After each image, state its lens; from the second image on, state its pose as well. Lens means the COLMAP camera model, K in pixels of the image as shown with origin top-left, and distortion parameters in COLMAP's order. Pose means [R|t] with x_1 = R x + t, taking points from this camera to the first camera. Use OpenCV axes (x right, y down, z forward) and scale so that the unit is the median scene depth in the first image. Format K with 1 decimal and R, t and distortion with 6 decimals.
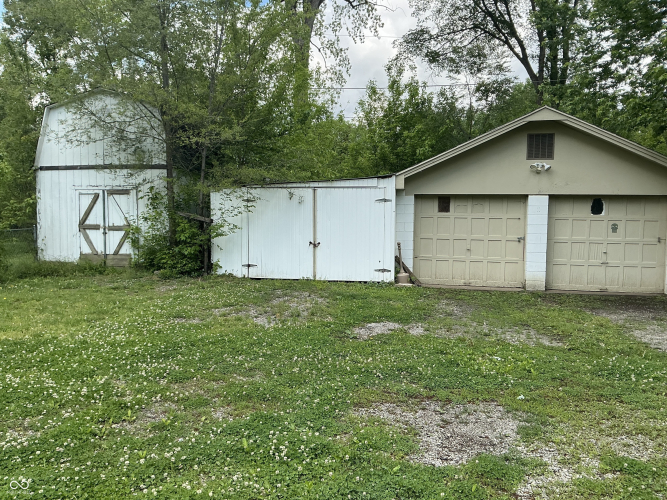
lens RADIAL K [[544.6, 0, 337.4], [0, 544.6, 250.6], [0, 0, 1]] dist [0.142789, -0.310609]
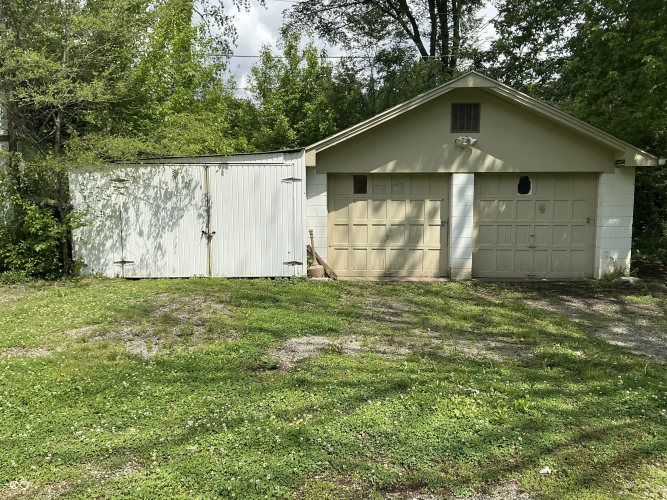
lens RADIAL K [[544.6, 0, 337.4], [0, 544.6, 250.6], [0, 0, 1]] dist [0.142789, -0.310609]
pose [[0.980258, -0.030942, 0.195284, -0.012838], [0.024524, 0.999079, 0.035198, -0.010338], [-0.196194, -0.029714, 0.980115, 0.148040]]
